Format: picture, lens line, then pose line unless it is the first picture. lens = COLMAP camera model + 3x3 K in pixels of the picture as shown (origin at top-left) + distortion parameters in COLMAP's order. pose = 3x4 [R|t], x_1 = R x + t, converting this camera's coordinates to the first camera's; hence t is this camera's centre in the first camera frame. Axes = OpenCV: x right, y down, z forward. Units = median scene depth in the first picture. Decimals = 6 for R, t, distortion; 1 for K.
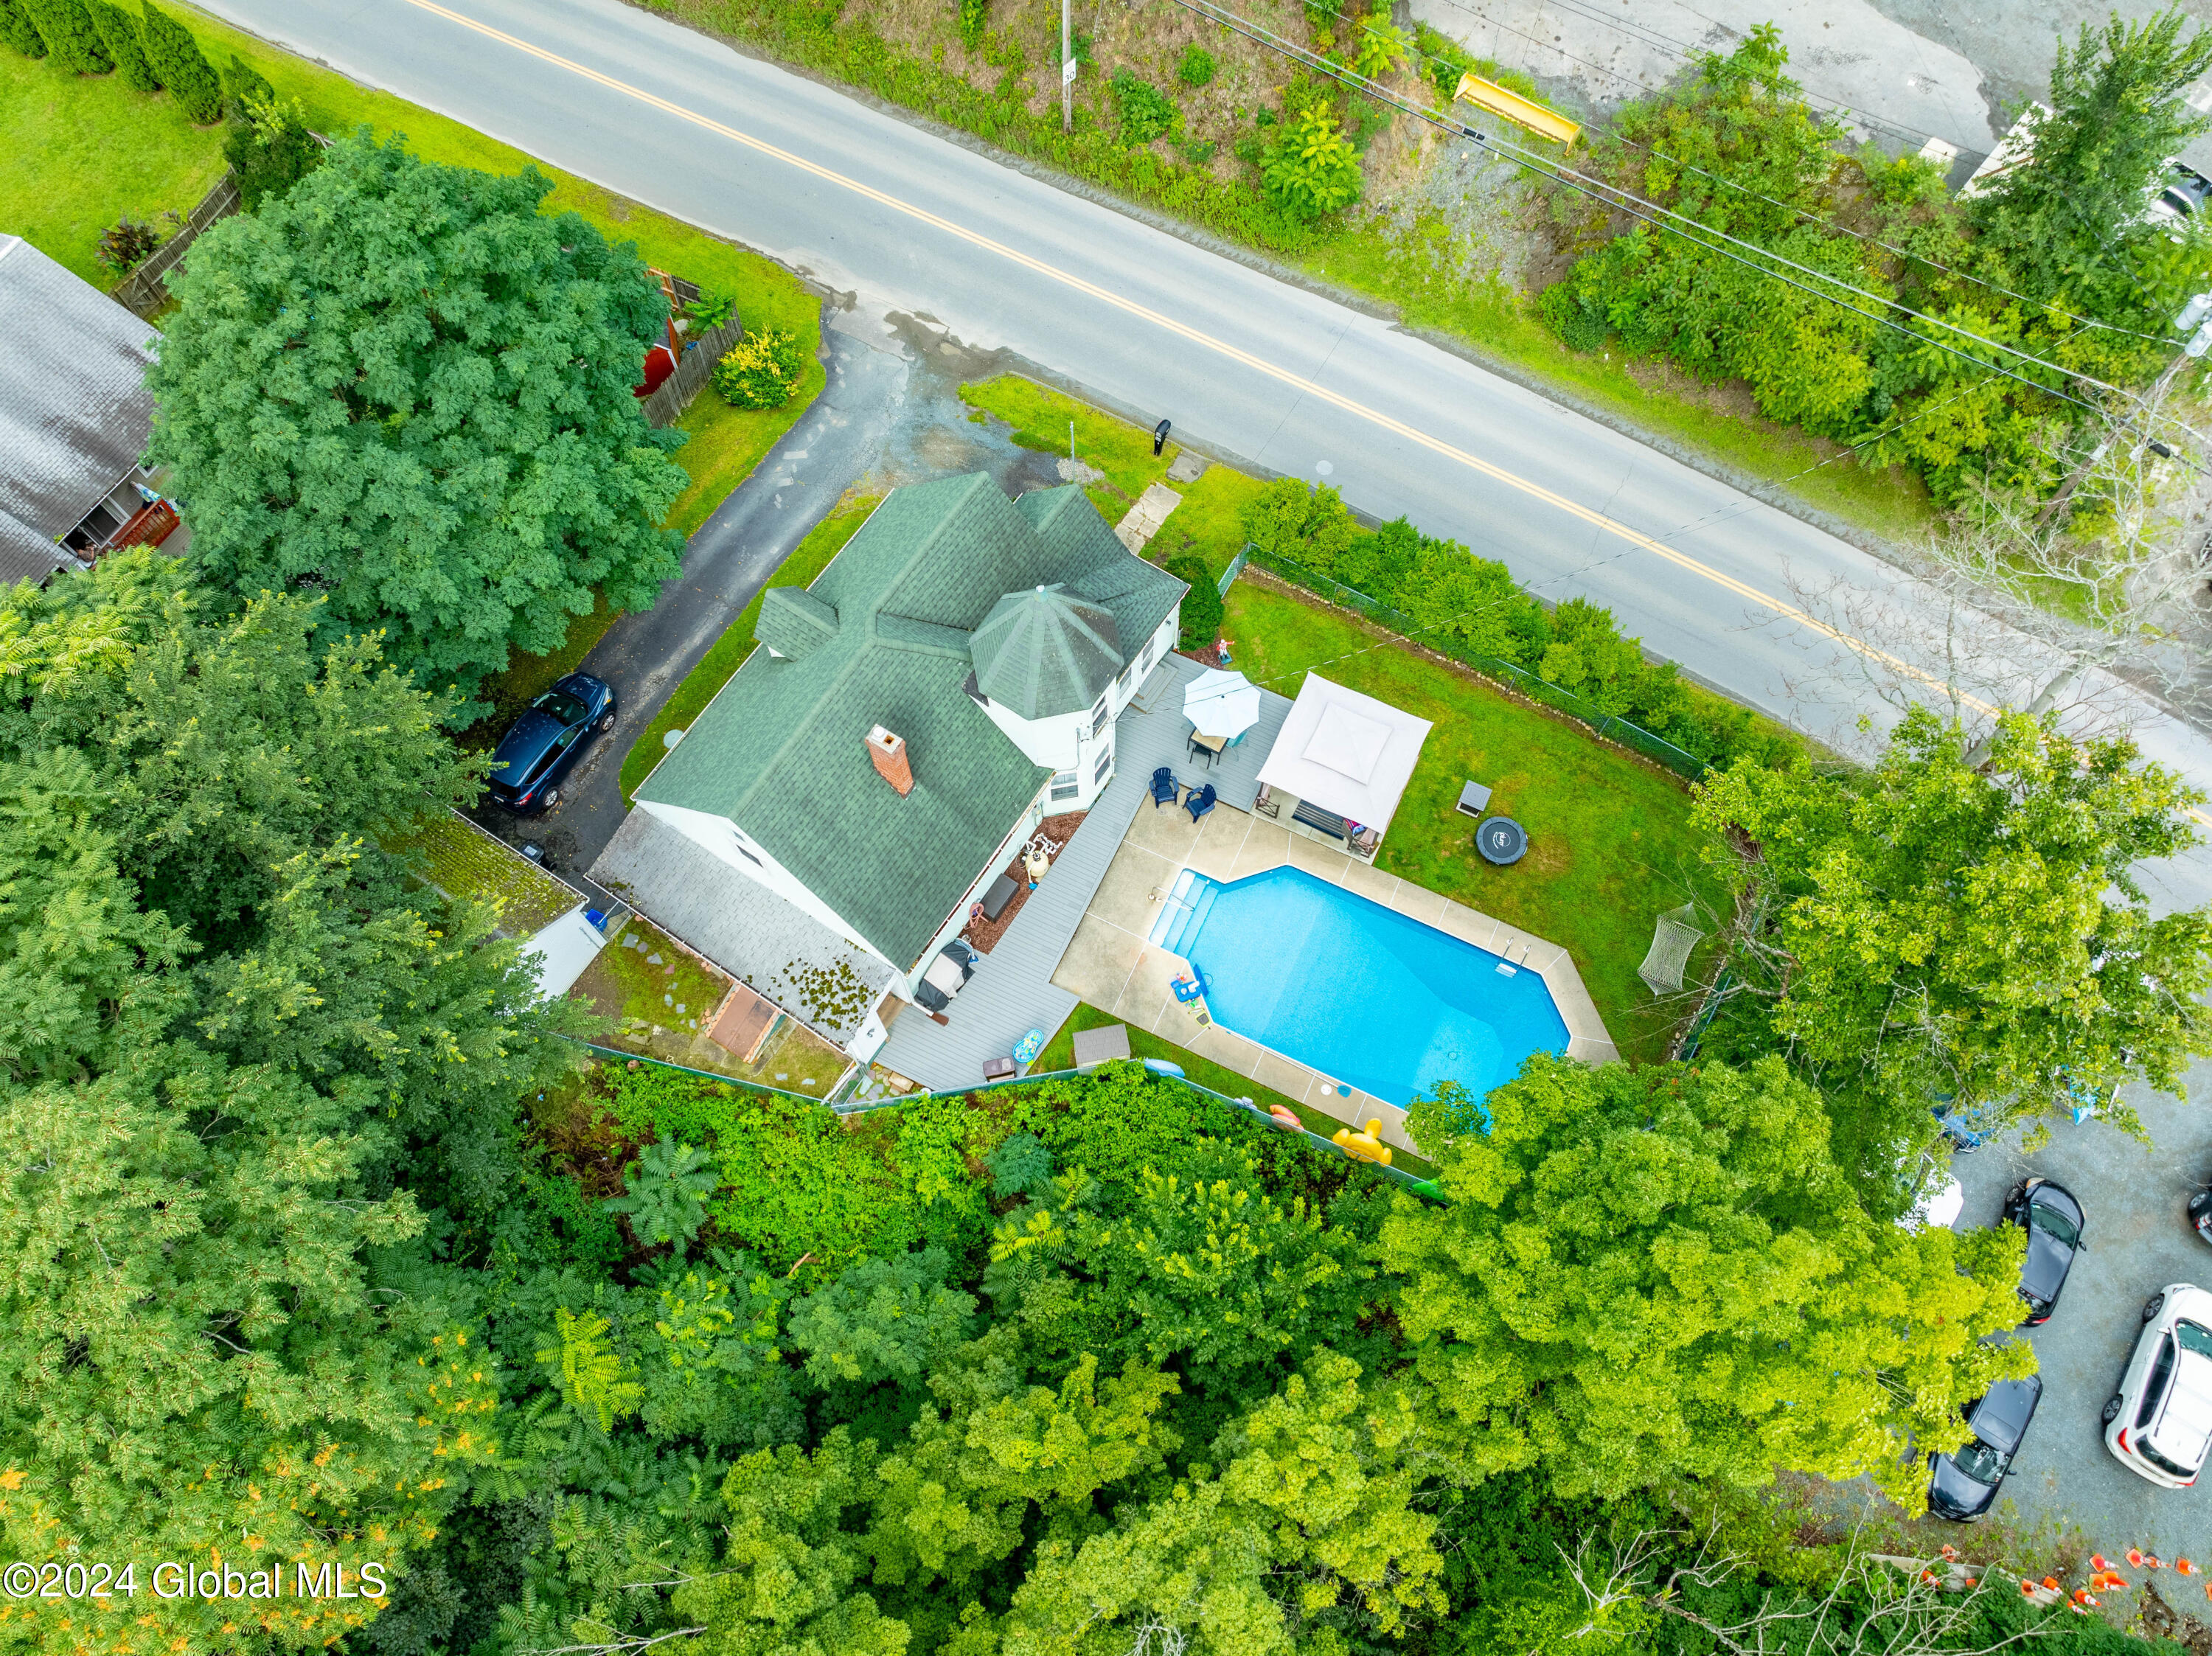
lens RADIAL K [[1555.4, 0, 1103.7], [0, 1555.4, 822.0], [0, 0, 1]] dist [-0.035759, -0.002817]
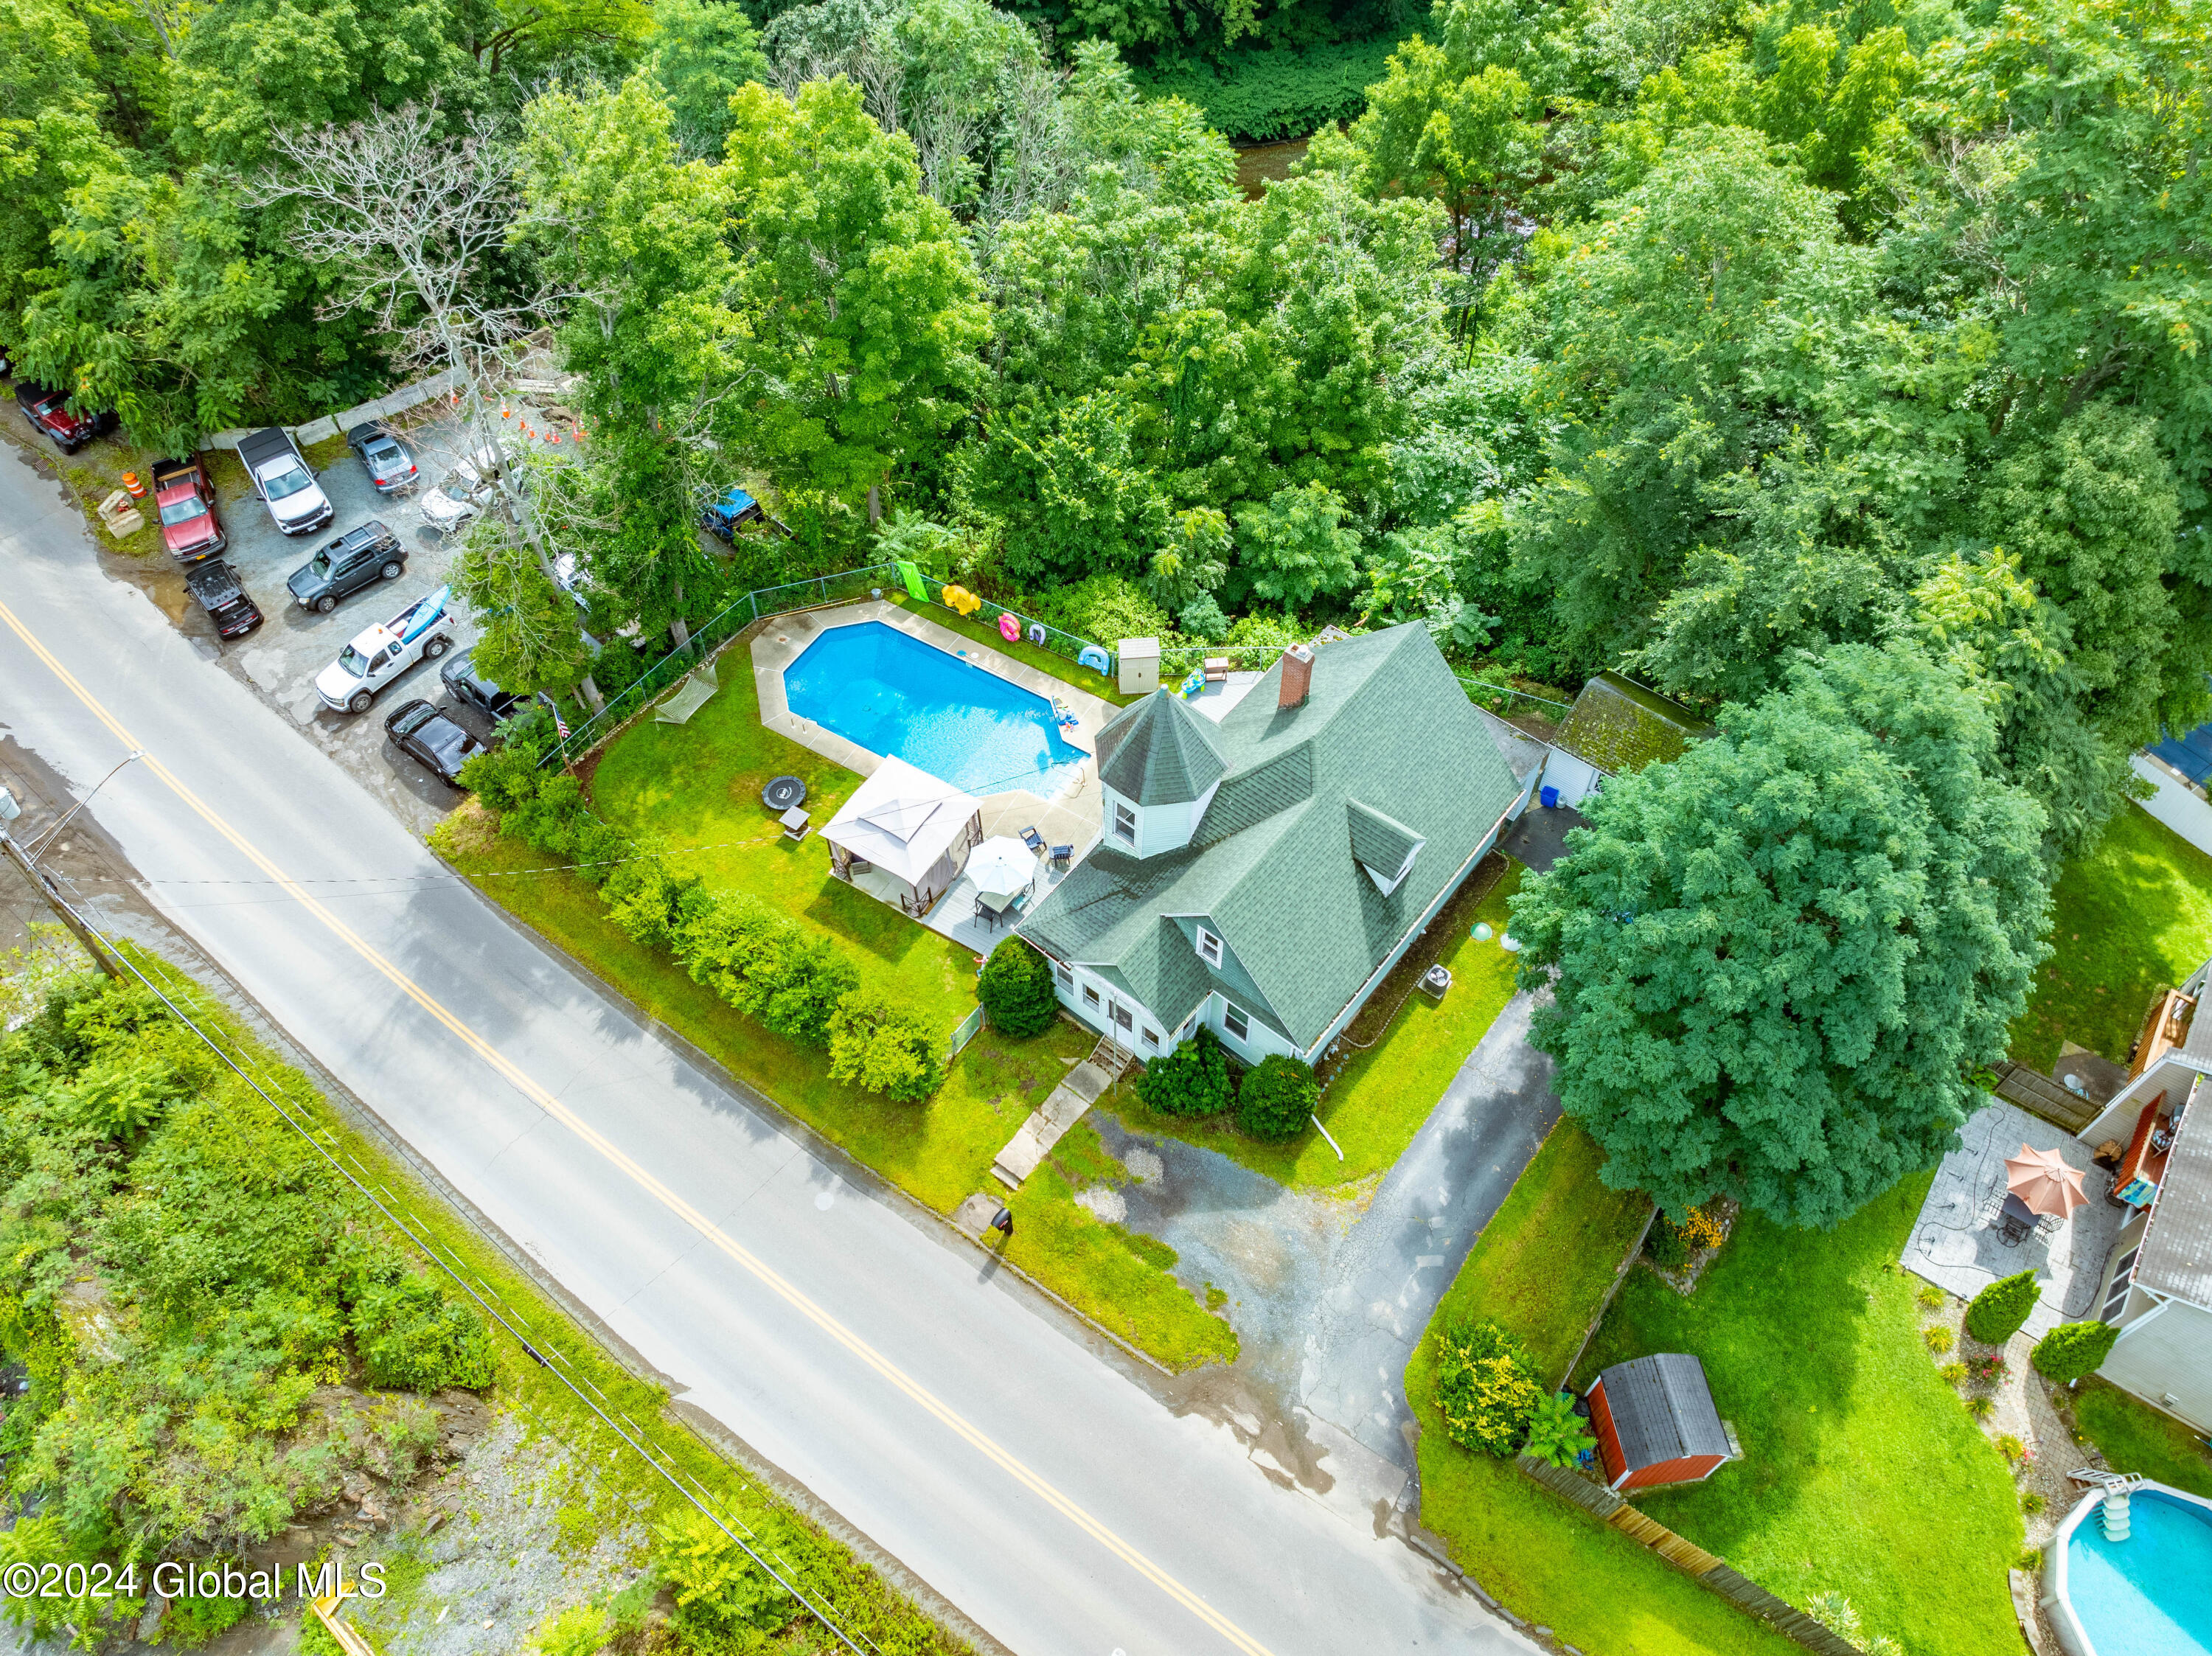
lens RADIAL K [[1555.4, 0, 1108.5], [0, 1555.4, 828.5], [0, 0, 1]] dist [-0.035759, -0.002817]
pose [[-0.994711, -0.075926, 0.069171, -0.072761], [0.097825, -0.495106, 0.863308, -0.999770], [-0.031301, 0.865509, 0.499915, 0.426043]]
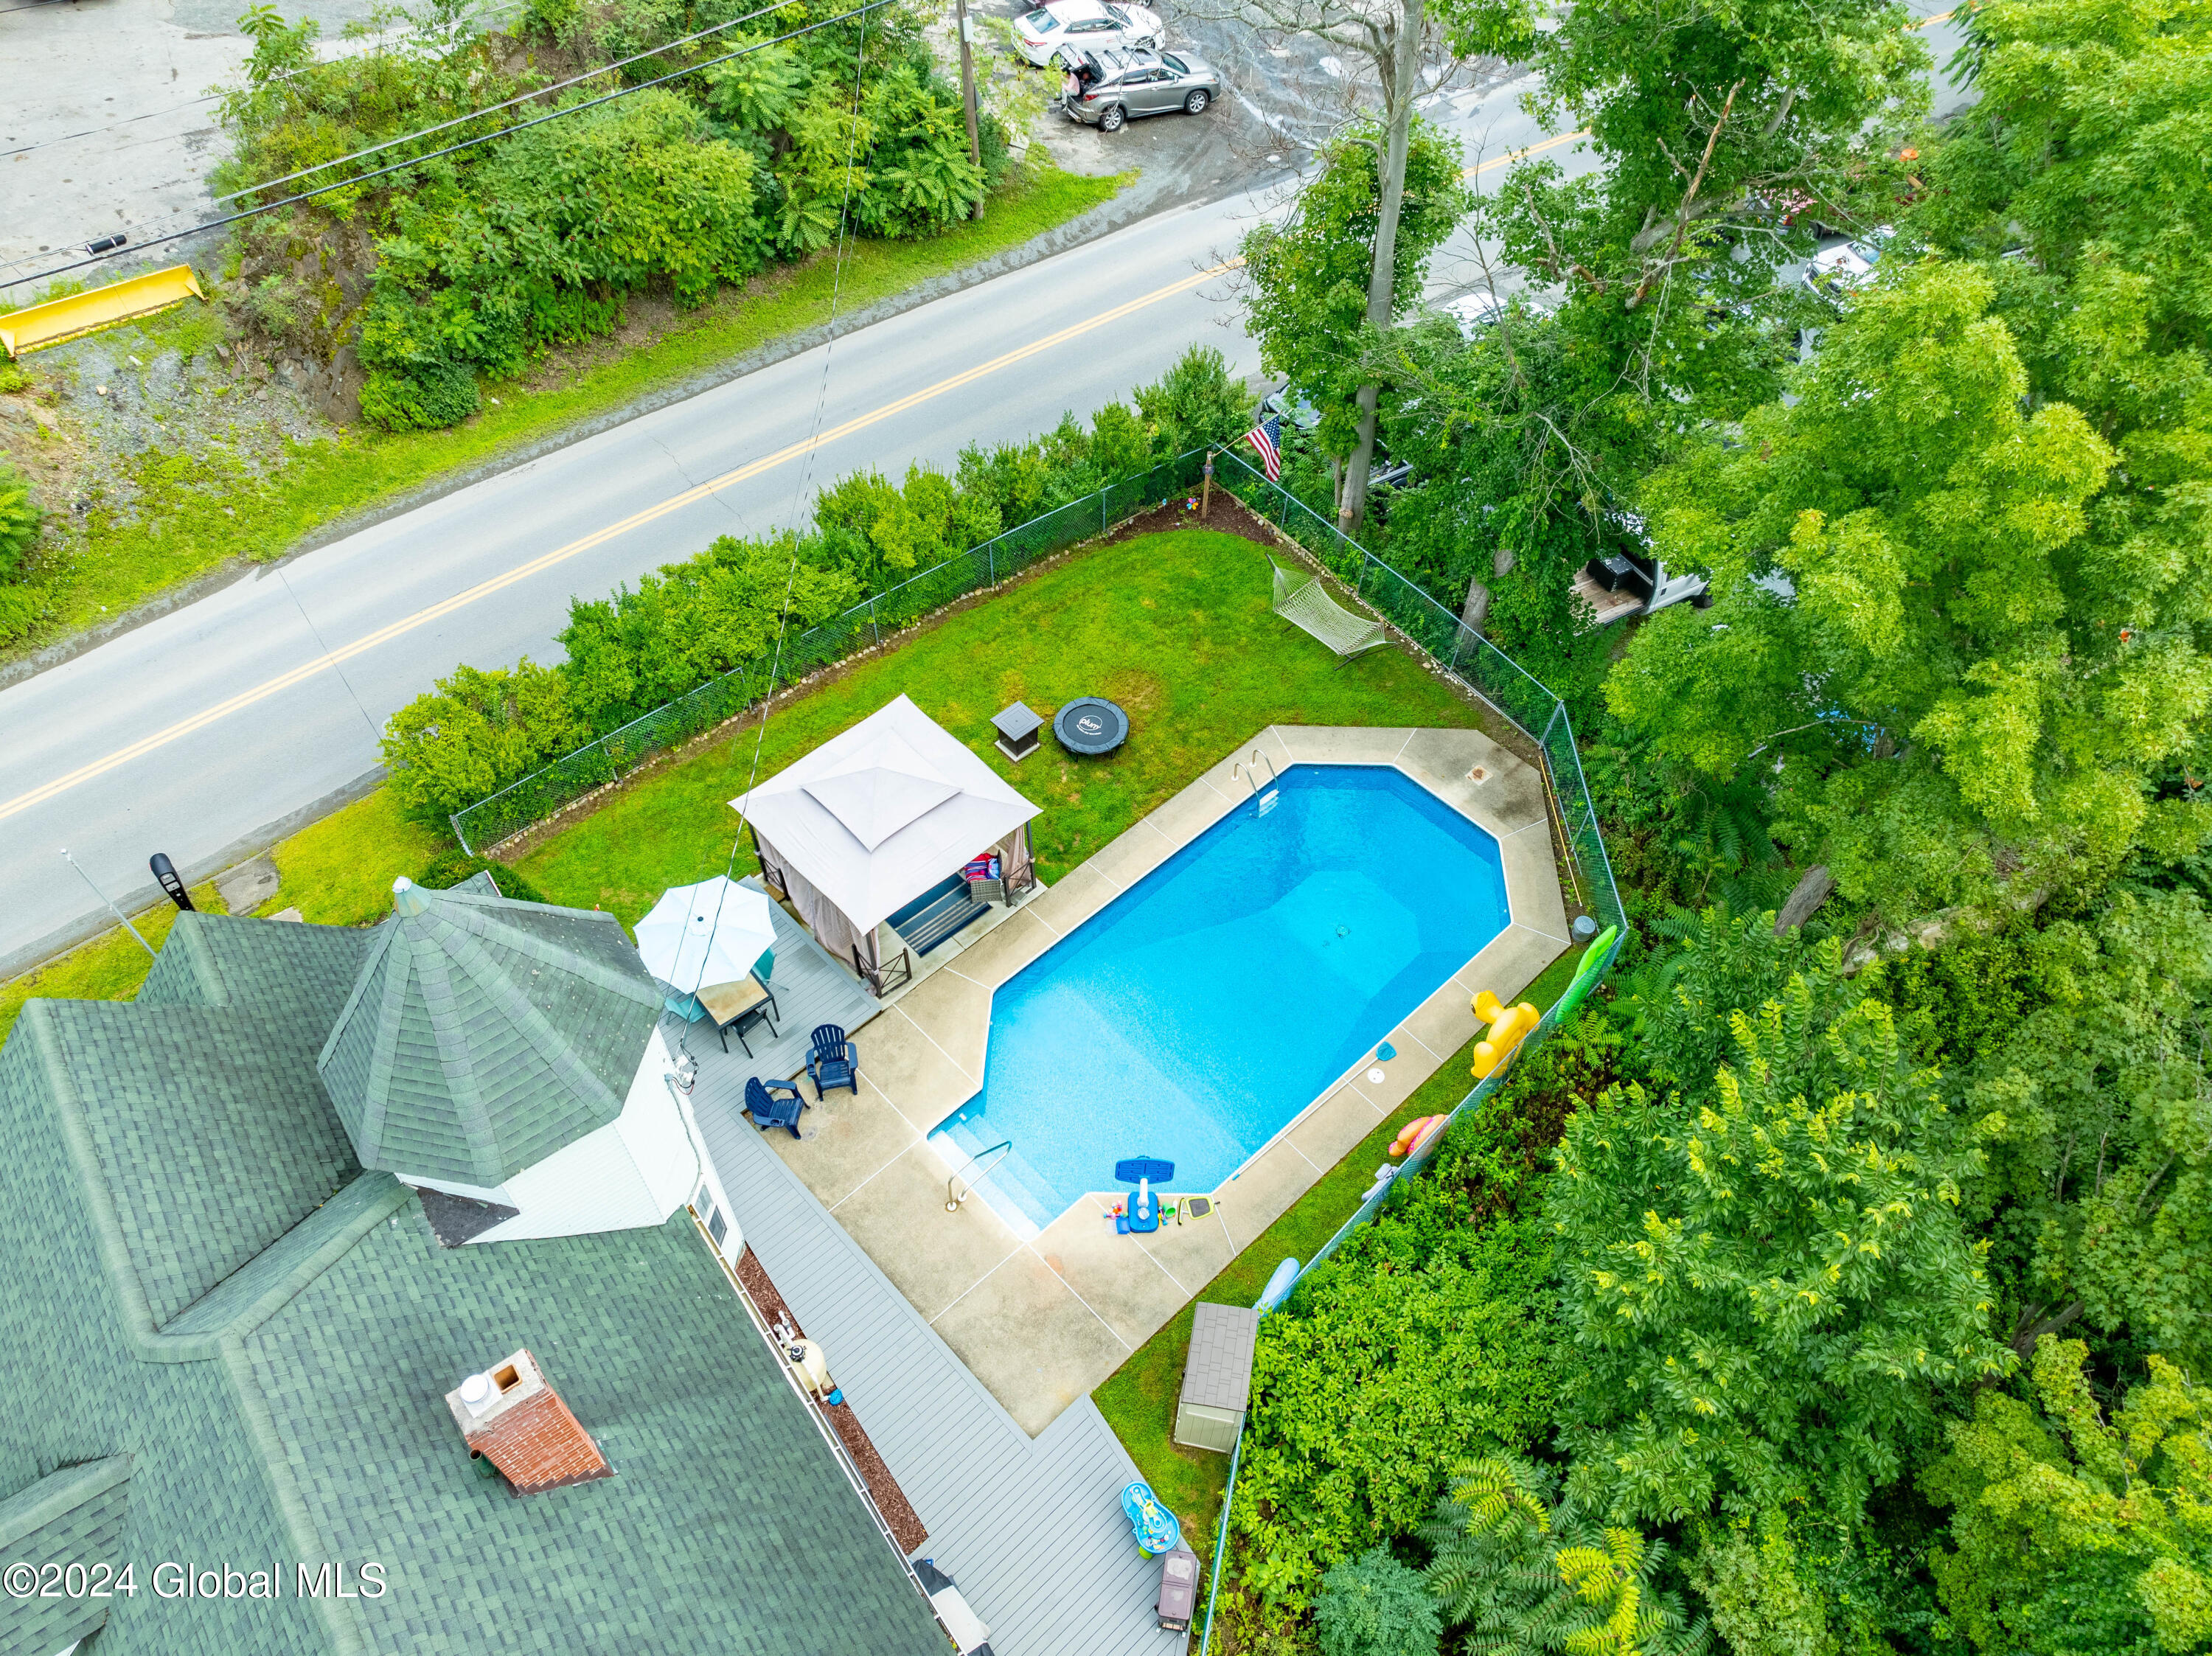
lens RADIAL K [[1555.4, 0, 1101.1], [0, 1555.4, 832.9], [0, 0, 1]] dist [-0.035759, -0.002817]
pose [[0.361059, -0.720939, 0.591509, -0.178032], [0.855217, 0.508881, 0.098204, -0.027344], [-0.371807, 0.470411, 0.800295, 0.477999]]
